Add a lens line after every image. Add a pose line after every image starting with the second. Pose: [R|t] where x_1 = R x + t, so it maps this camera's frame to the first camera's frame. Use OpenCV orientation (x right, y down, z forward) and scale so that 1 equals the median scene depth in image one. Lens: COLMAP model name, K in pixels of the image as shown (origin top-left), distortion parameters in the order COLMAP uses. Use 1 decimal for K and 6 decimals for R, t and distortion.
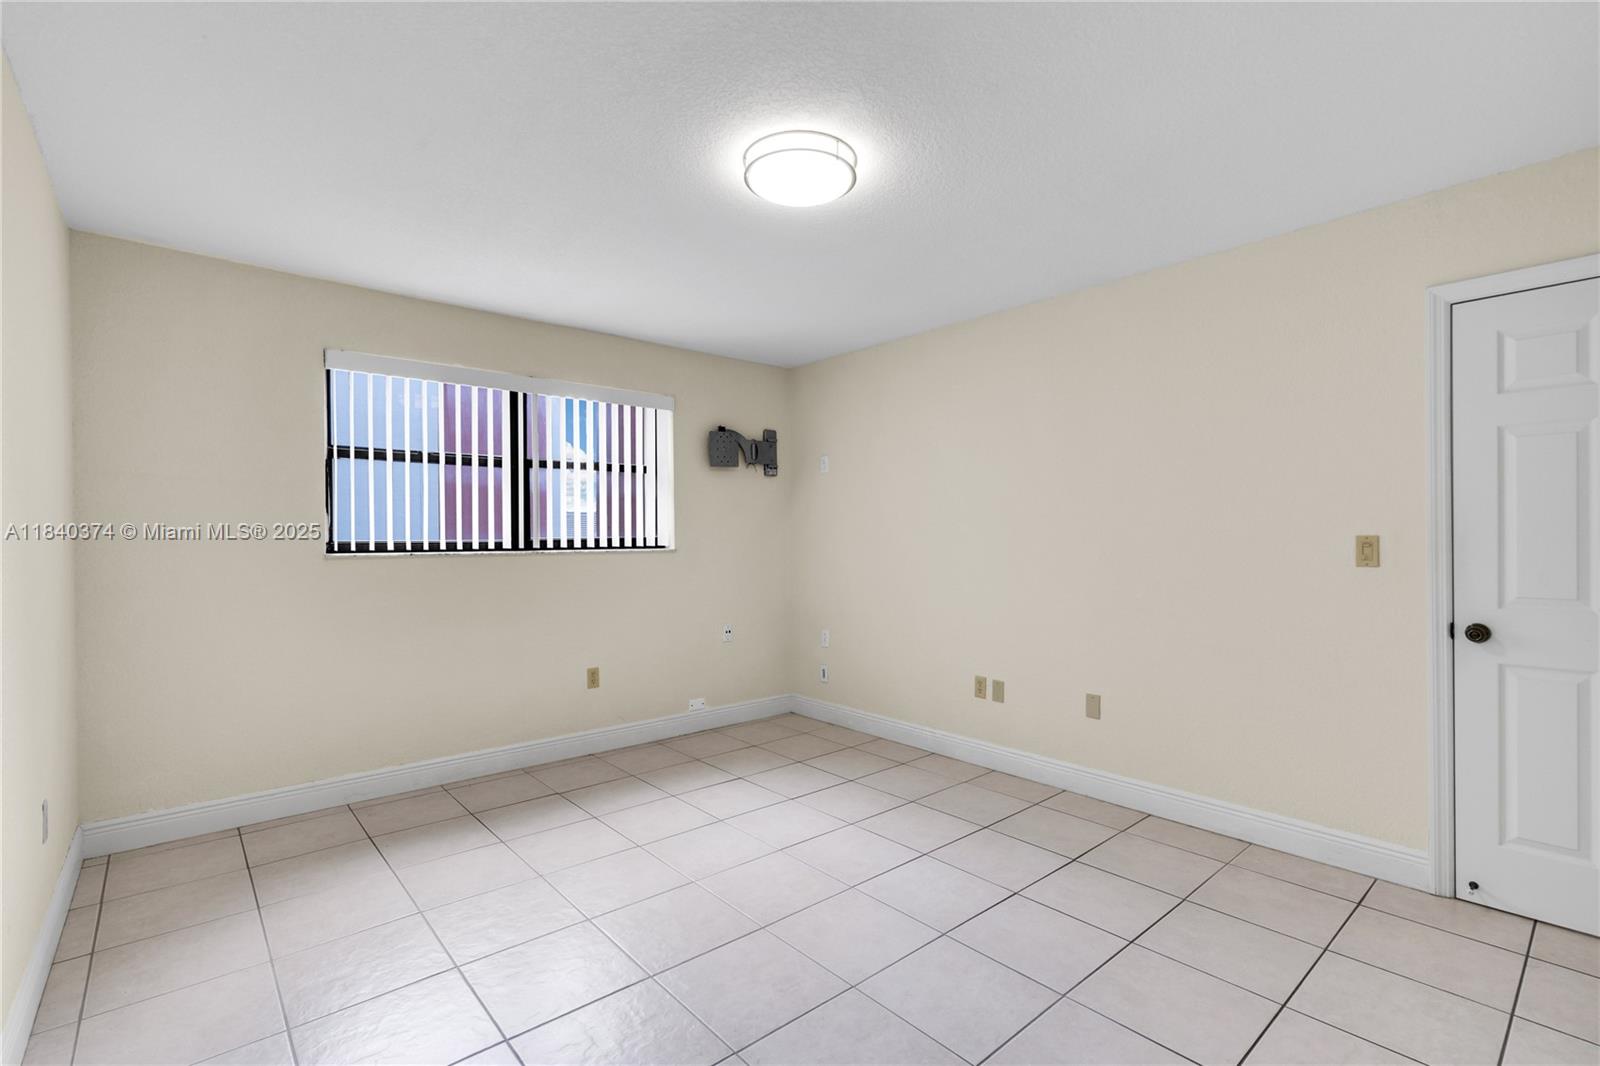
lens RADIAL K [[730.6, 0, 791.8], [0, 730.6, 540.3], [0, 0, 1]] dist [-0.005404, -0.000230]
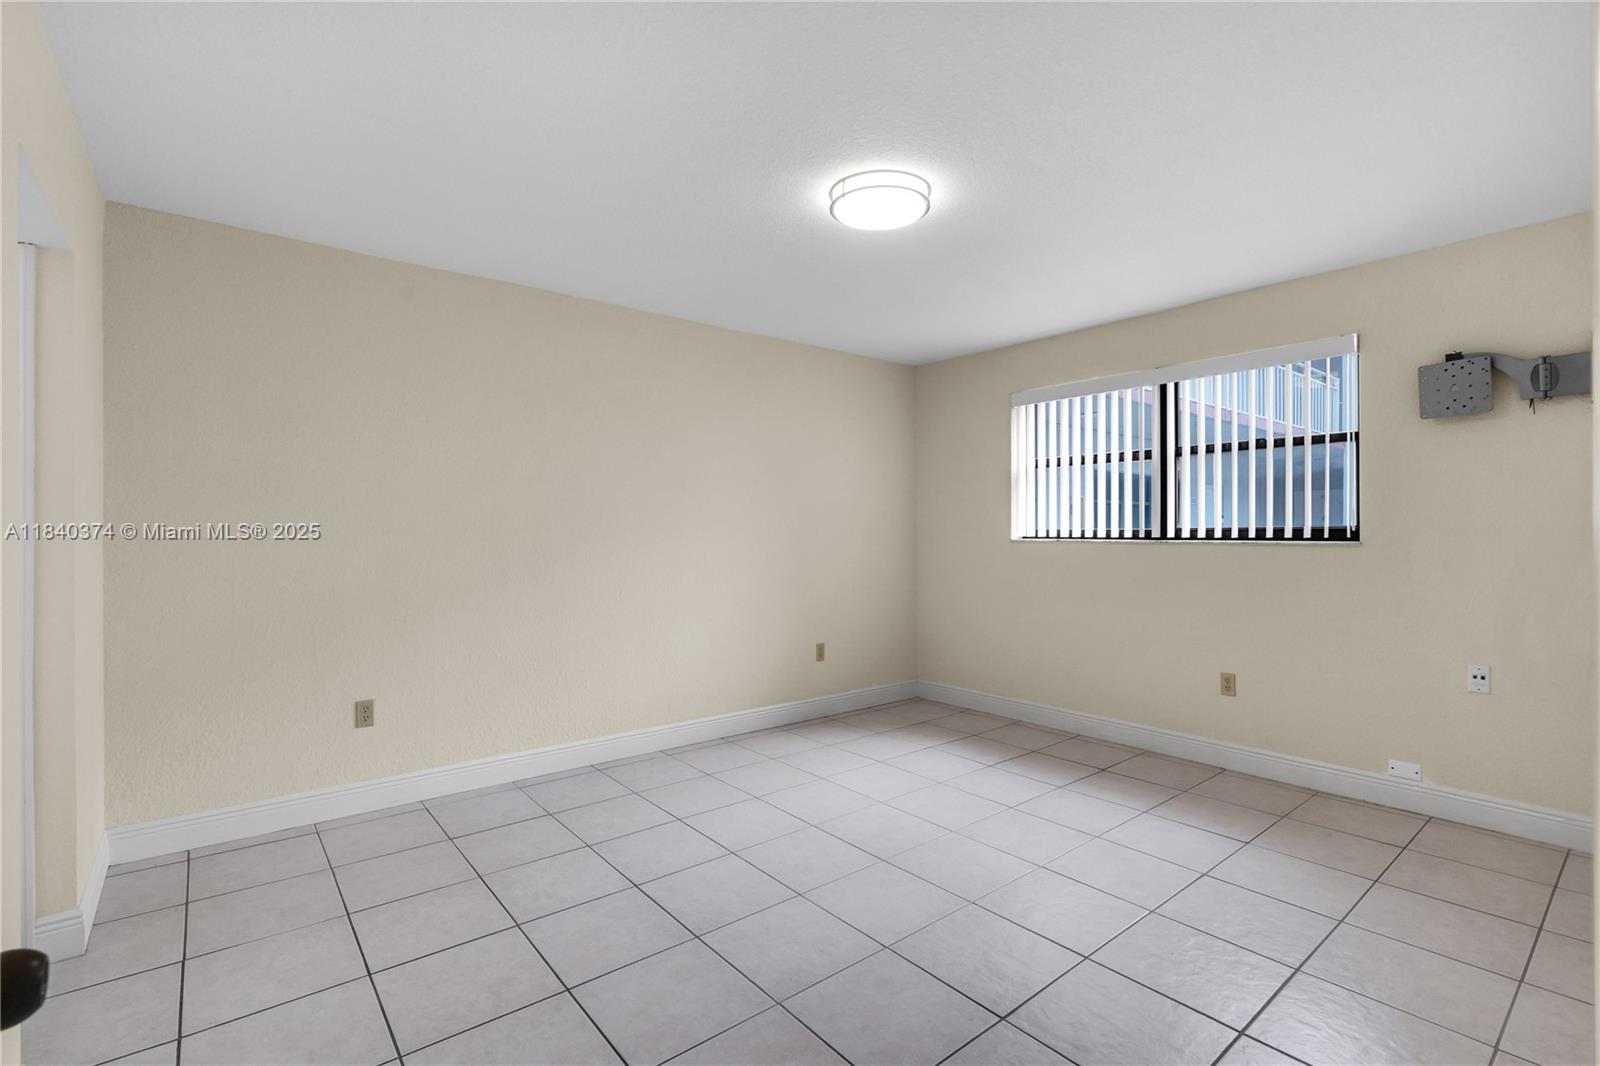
lens RADIAL K [[730.6, 0, 784.8], [0, 730.6, 528.7], [0, 0, 1]] dist [-0.005404, -0.000230]
pose [[-0.039031, 0.008290, -0.999204, 0.658645], [0.003091, 0.999962, 0.008176, -0.010687], [0.999233, -0.002769, -0.039055, 0.511772]]
